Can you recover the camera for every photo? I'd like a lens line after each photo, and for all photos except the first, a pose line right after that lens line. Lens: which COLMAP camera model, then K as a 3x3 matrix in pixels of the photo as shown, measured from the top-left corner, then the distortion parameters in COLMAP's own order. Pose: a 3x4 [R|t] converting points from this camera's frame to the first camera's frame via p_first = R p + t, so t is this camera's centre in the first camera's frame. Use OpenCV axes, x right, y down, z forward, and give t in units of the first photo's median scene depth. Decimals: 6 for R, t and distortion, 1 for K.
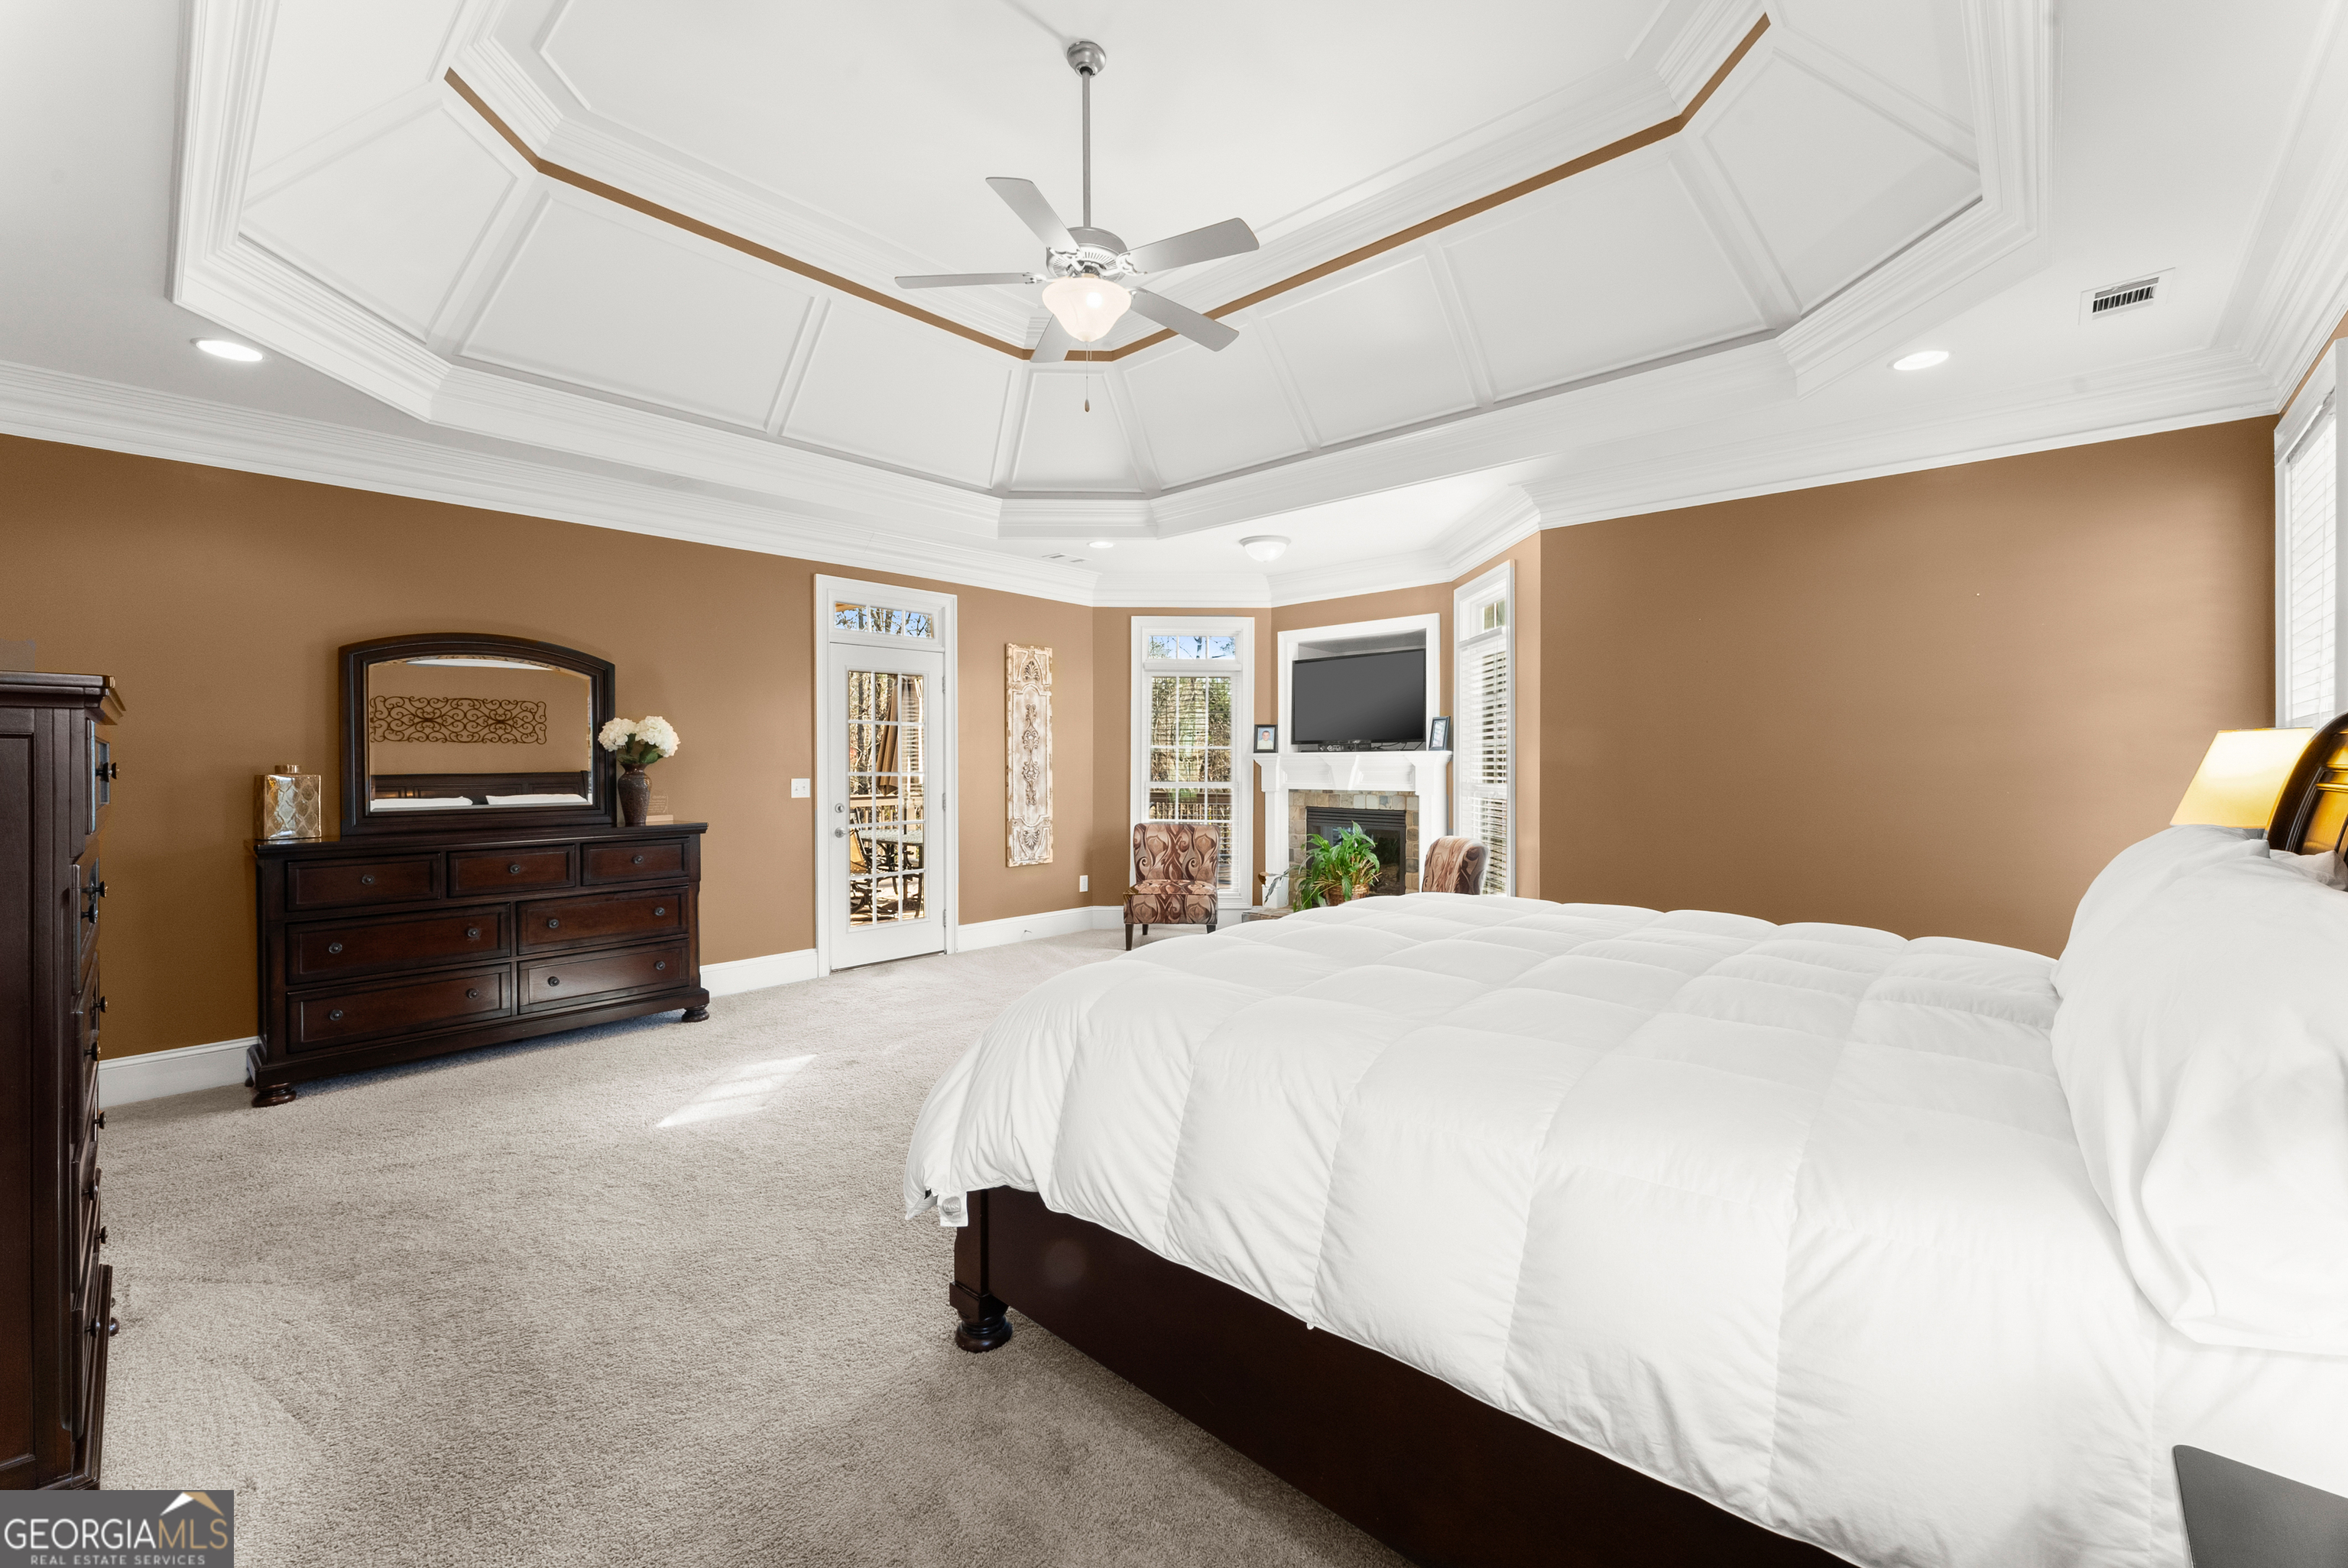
lens RADIAL K [[953.7, 0, 1168.5], [0, 953.7, 771.0], [0, 0, 1]] dist [0.003038, 0.000139]
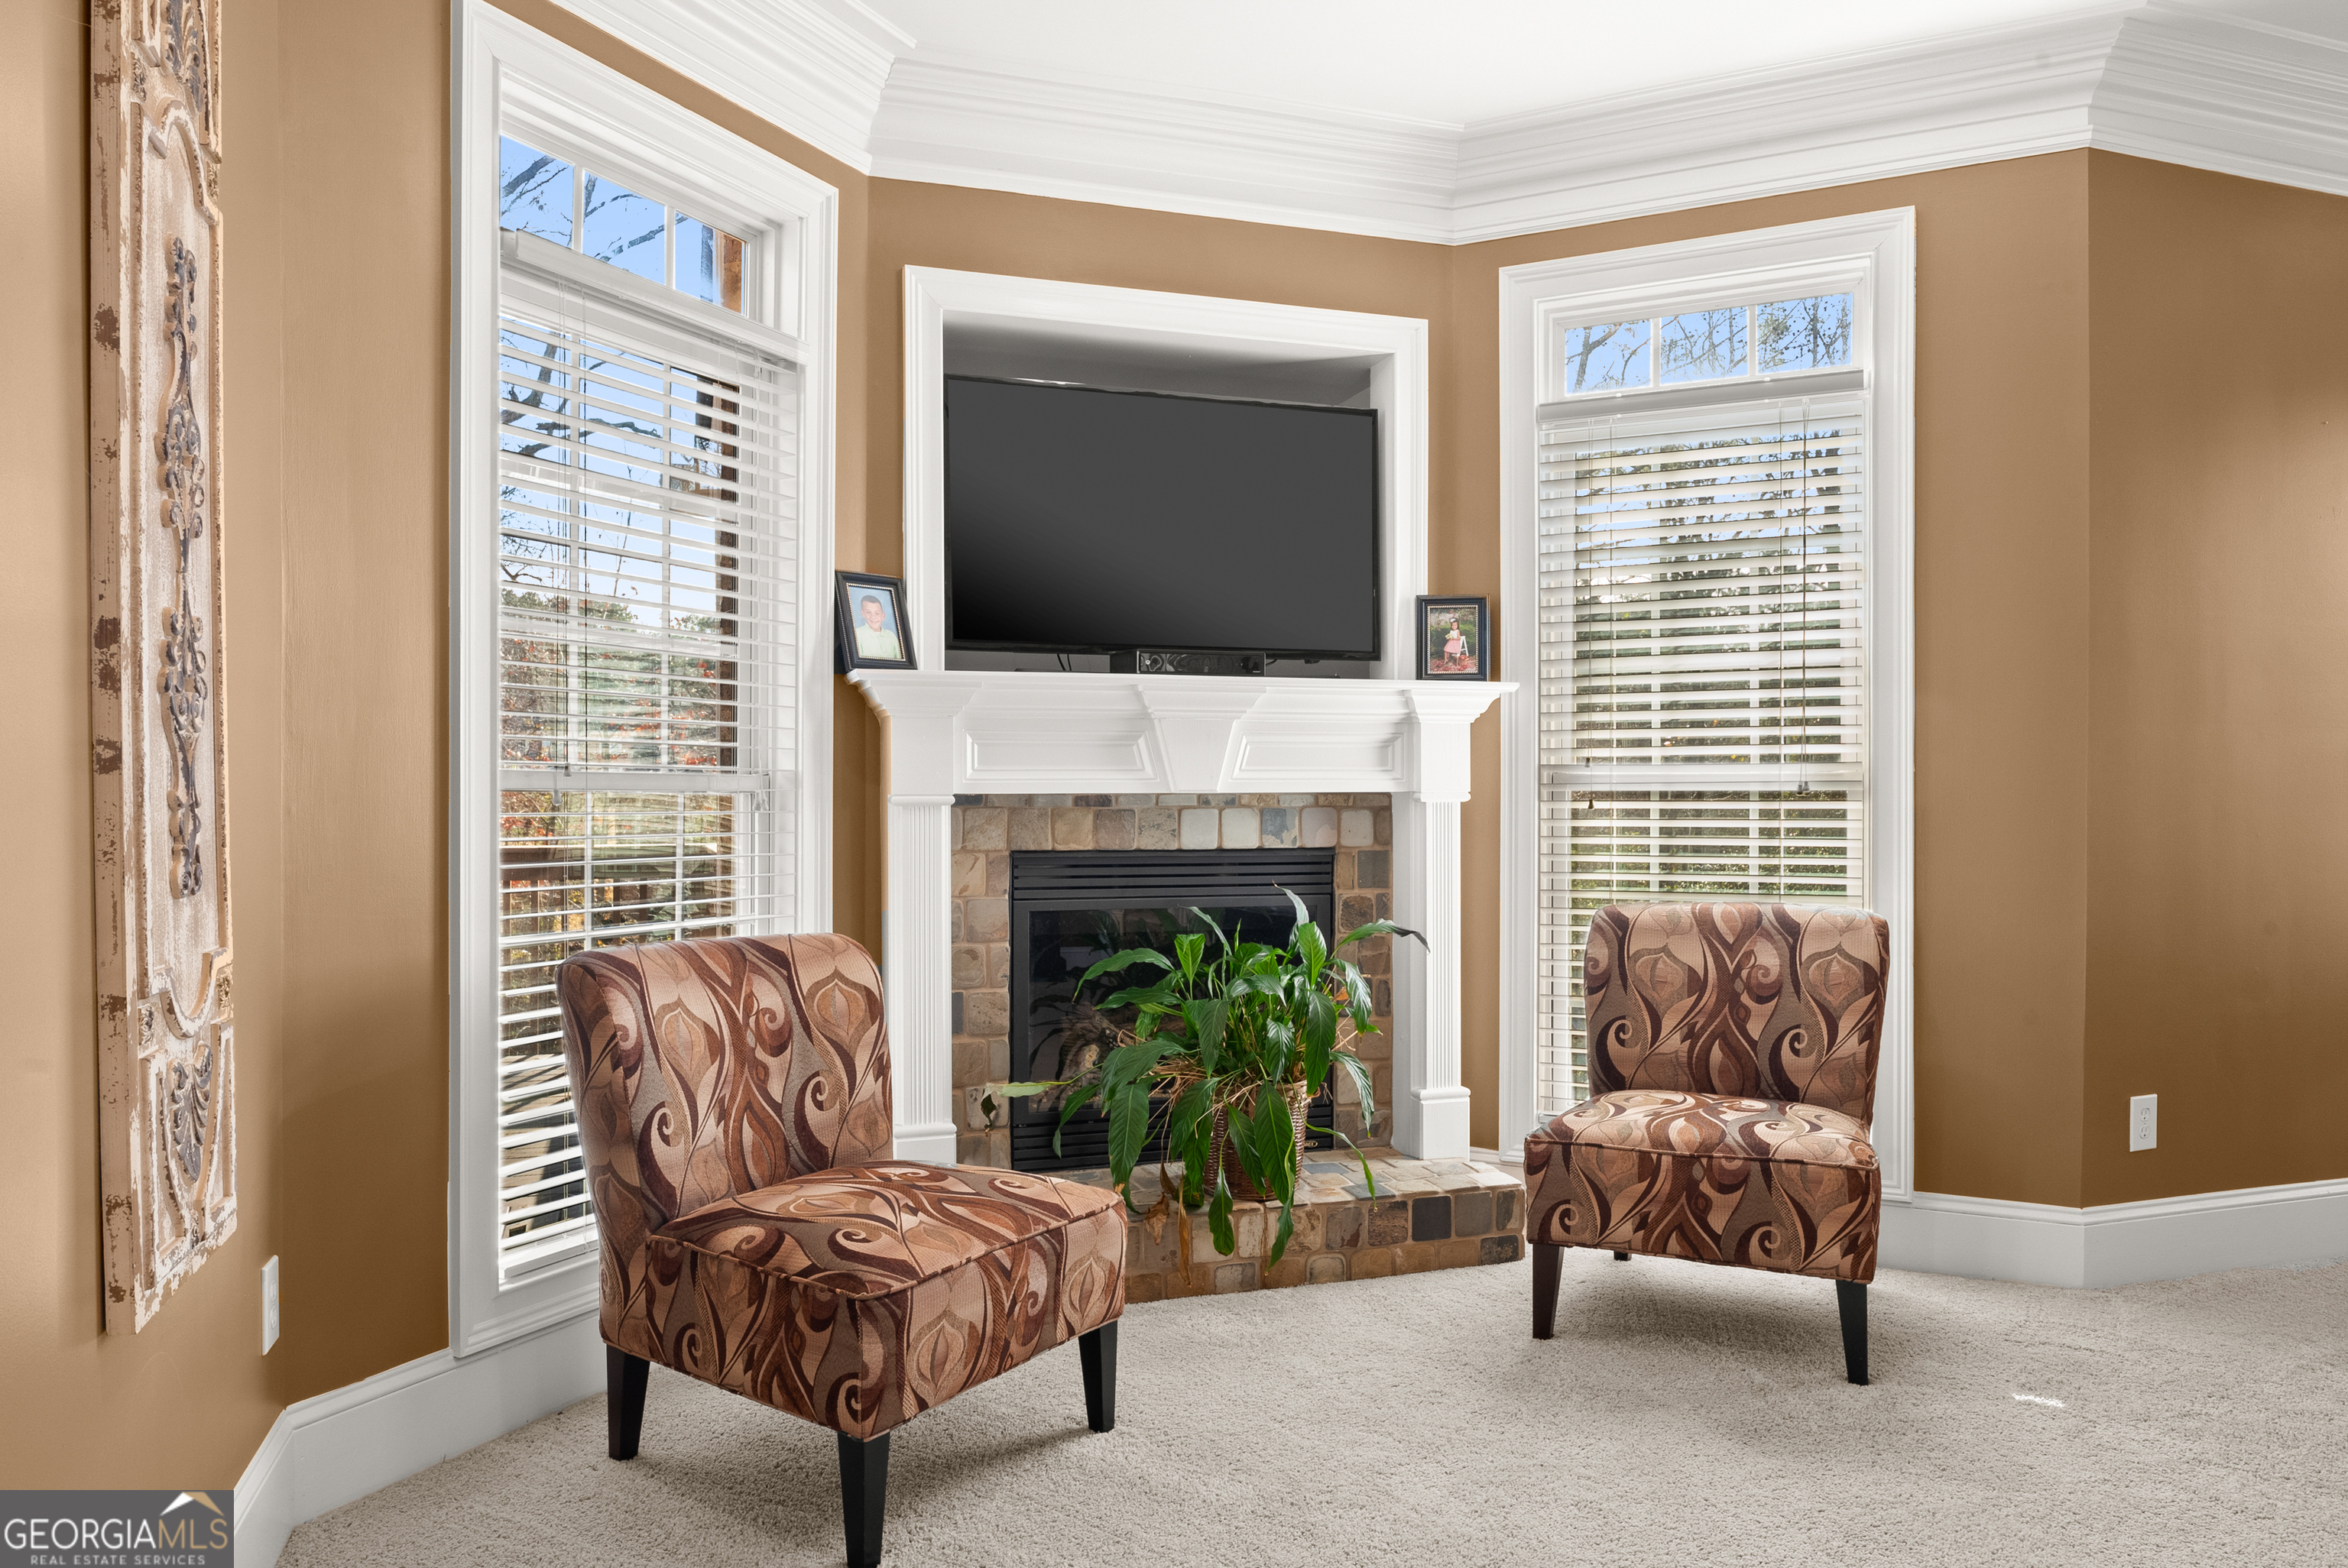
lens RADIAL K [[1599.2, 0, 1176.0], [0, 1599.2, 798.1], [0, 0, 1]] dist [0.000608, -0.001809]
pose [[0.461496, -0.003710, 0.887134, -0.297534], [0.008944, 0.999960, -0.000471, 0.021335], [-0.887097, 0.008152, 0.461511, 0.729090]]
